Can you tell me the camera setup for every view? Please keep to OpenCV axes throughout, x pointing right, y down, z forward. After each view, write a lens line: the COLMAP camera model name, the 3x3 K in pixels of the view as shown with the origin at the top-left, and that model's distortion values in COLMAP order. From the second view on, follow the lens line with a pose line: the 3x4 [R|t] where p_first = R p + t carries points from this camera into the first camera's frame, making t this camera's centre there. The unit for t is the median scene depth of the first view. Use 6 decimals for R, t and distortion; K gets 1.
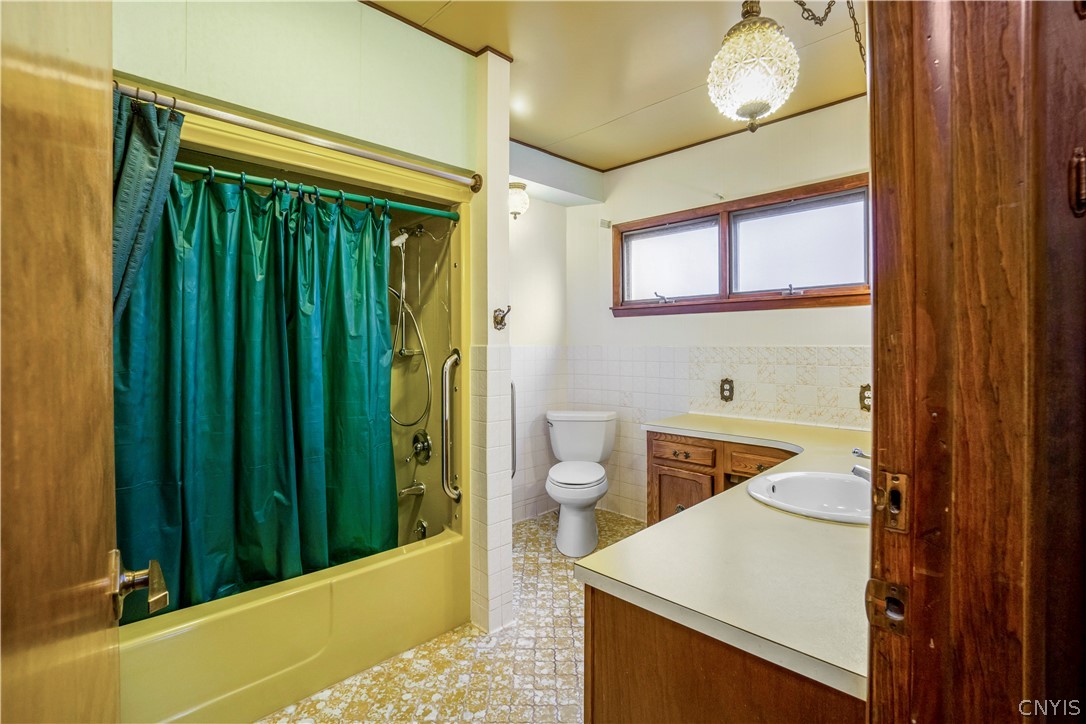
lens RADIAL K [[487.8, 0, 535.4], [0, 487.8, 342.1], [0, 0, 1]] dist [-0.073200, 0.025842]
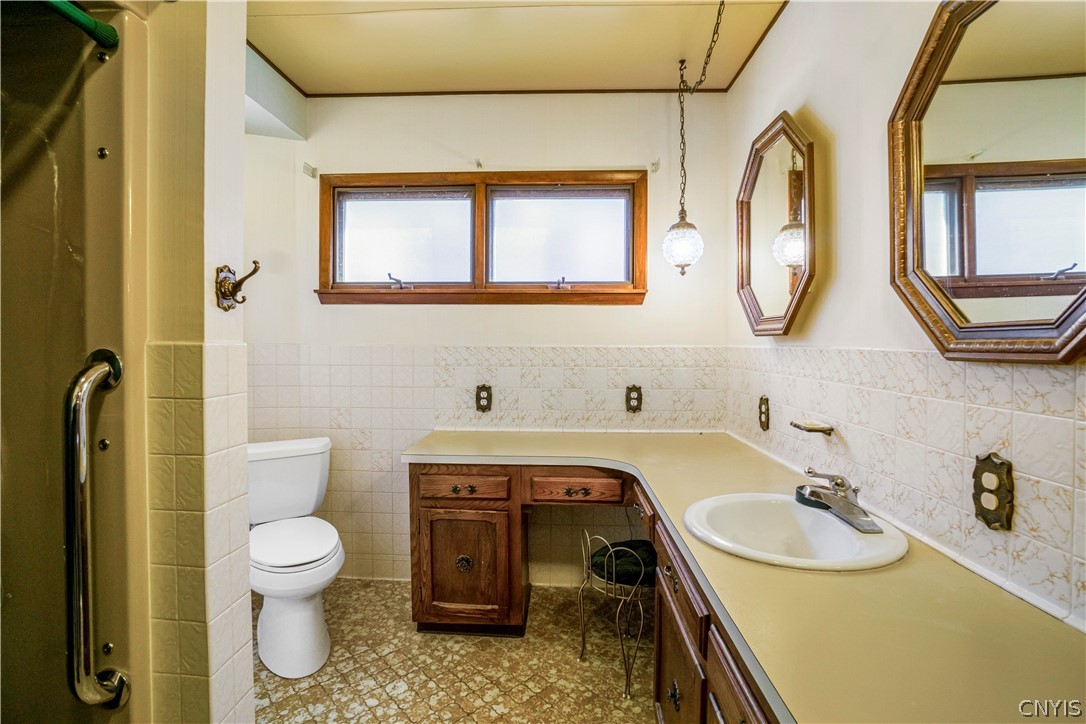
lens RADIAL K [[503.0, 0, 543.3], [0, 503.0, 349.0], [0, 0, 1]] dist [-0.073290, 0.028790]
pose [[0.723412, -0.000739, 0.690416, -0.131535], [-0.010592, 0.999870, 0.012169, 0.002772], [-0.690335, -0.016115, 0.723310, 0.320804]]
